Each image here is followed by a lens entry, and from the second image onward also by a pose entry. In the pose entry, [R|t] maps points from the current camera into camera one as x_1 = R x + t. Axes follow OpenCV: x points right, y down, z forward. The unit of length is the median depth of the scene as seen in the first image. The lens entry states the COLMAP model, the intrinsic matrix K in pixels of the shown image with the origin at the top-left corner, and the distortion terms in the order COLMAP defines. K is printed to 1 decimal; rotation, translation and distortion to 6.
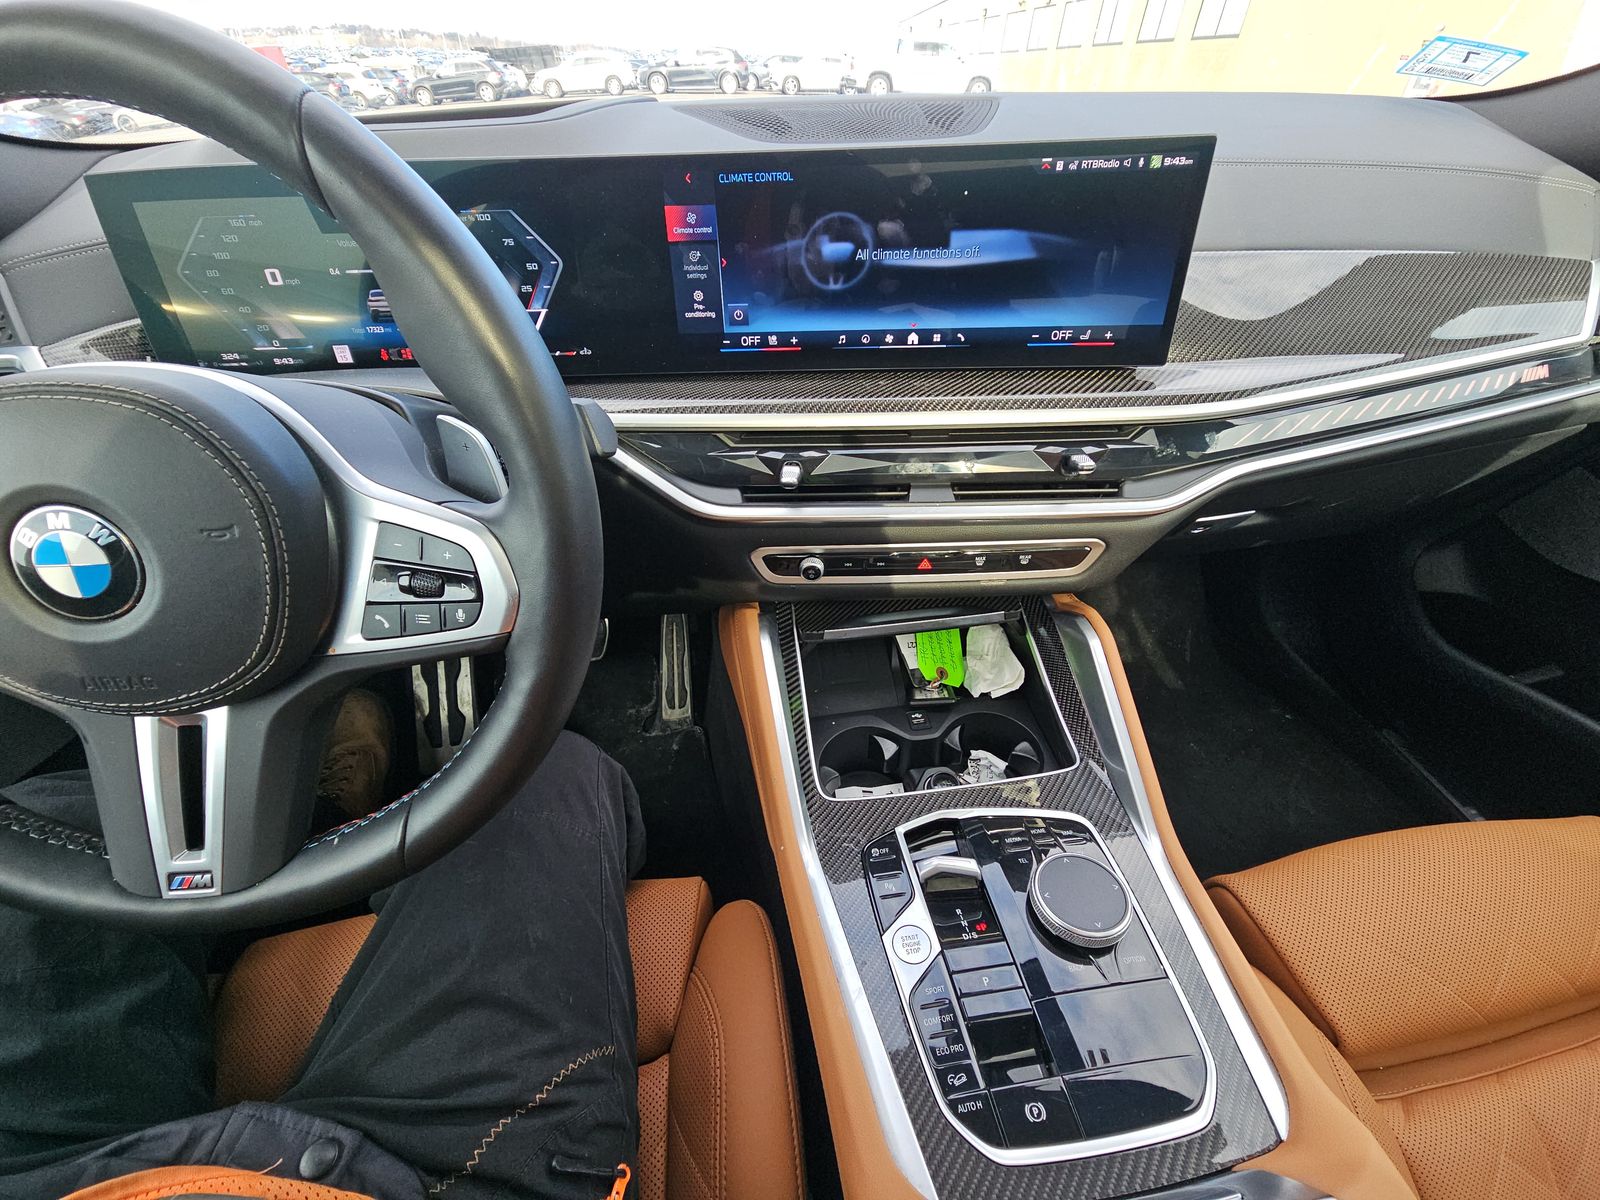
lens RADIAL K [[649.7, 0, 803.8], [0, 649.7, 593.8], [0, 0, 1]] dist [0.016416, -0.010066]
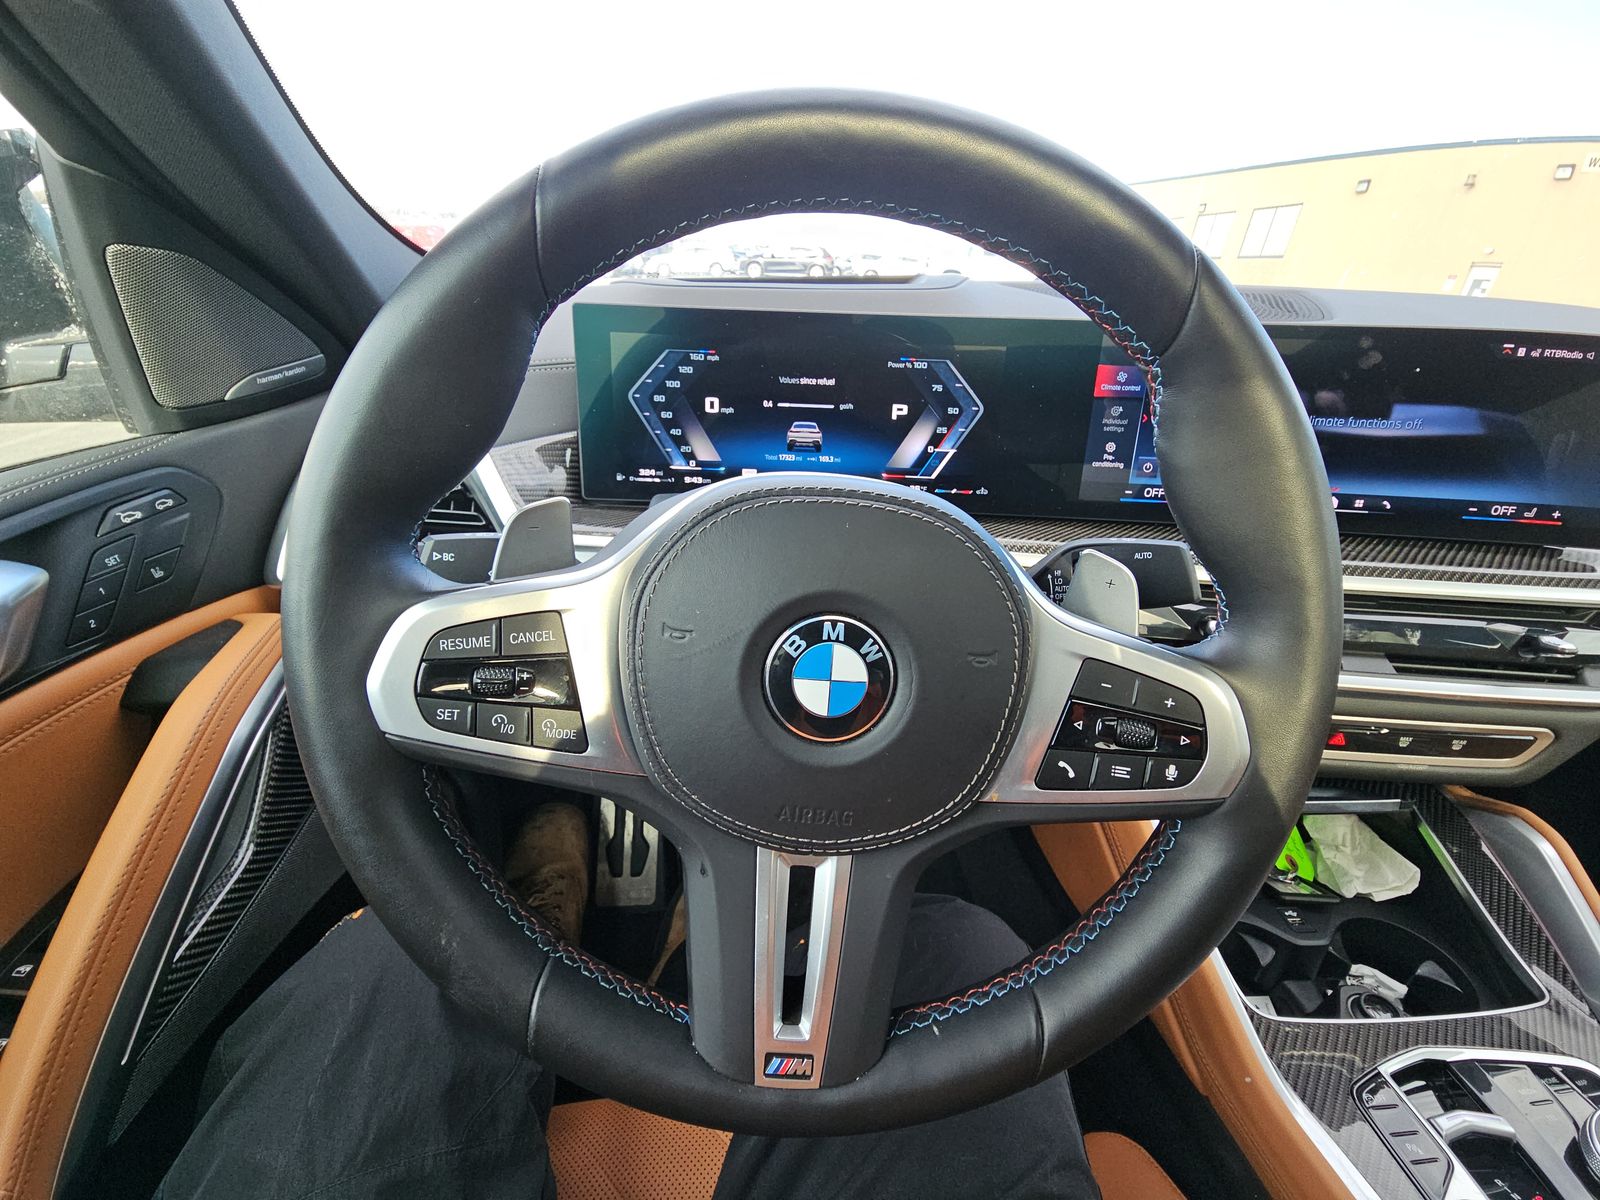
lens RADIAL K [[649.7, 0, 803.8], [0, 649.7, 593.8], [0, 0, 1]] dist [0.016416, -0.010066]
pose [[0.994431, 0.081912, -0.066320, -0.551939], [-0.093843, 0.974589, -0.203398, 0.013318], [0.047974, 0.208489, 0.976847, 0.040627]]
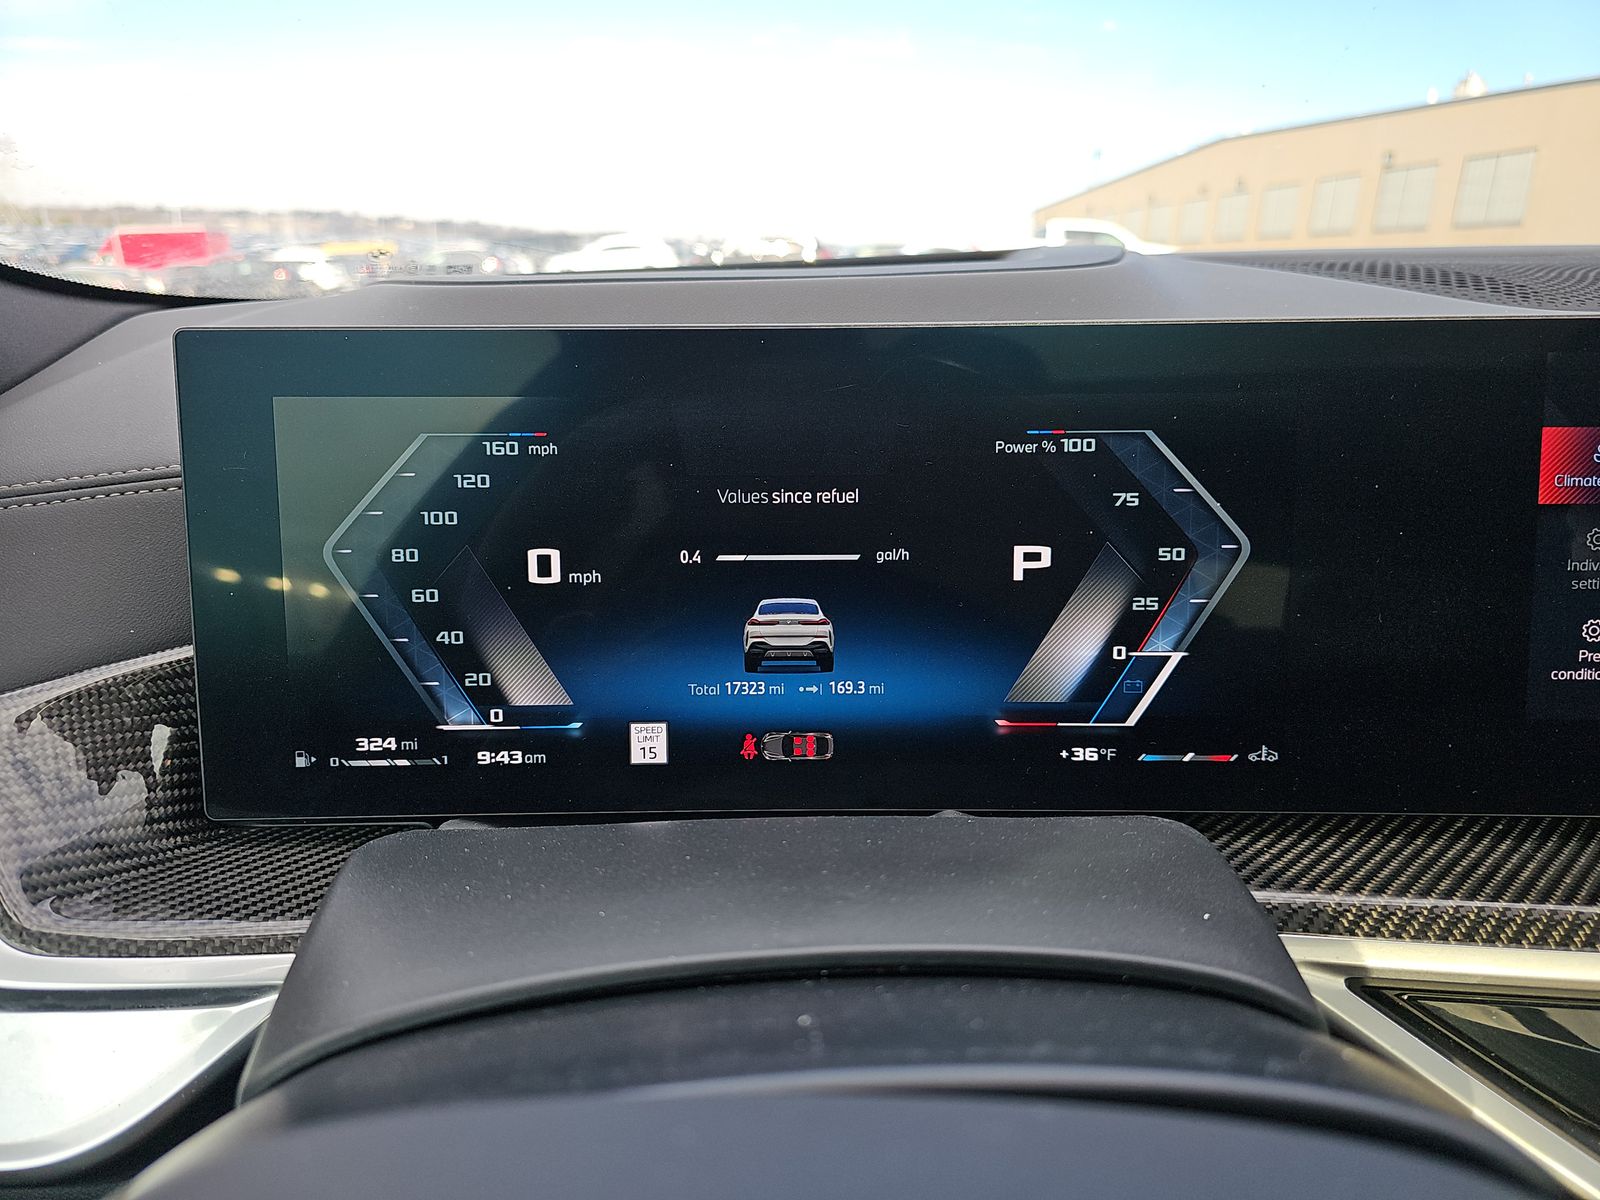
lens RADIAL K [[1066.4, 0, 817.6], [0, 1066.4, 598.9], [0, 0, 1]] dist [0.070250, -0.098870]
pose [[0.997611, 0.025962, -0.064022, -0.580938], [-0.047415, 0.931293, -0.361172, -0.226425], [0.050246, 0.363345, 0.930299, 0.385221]]
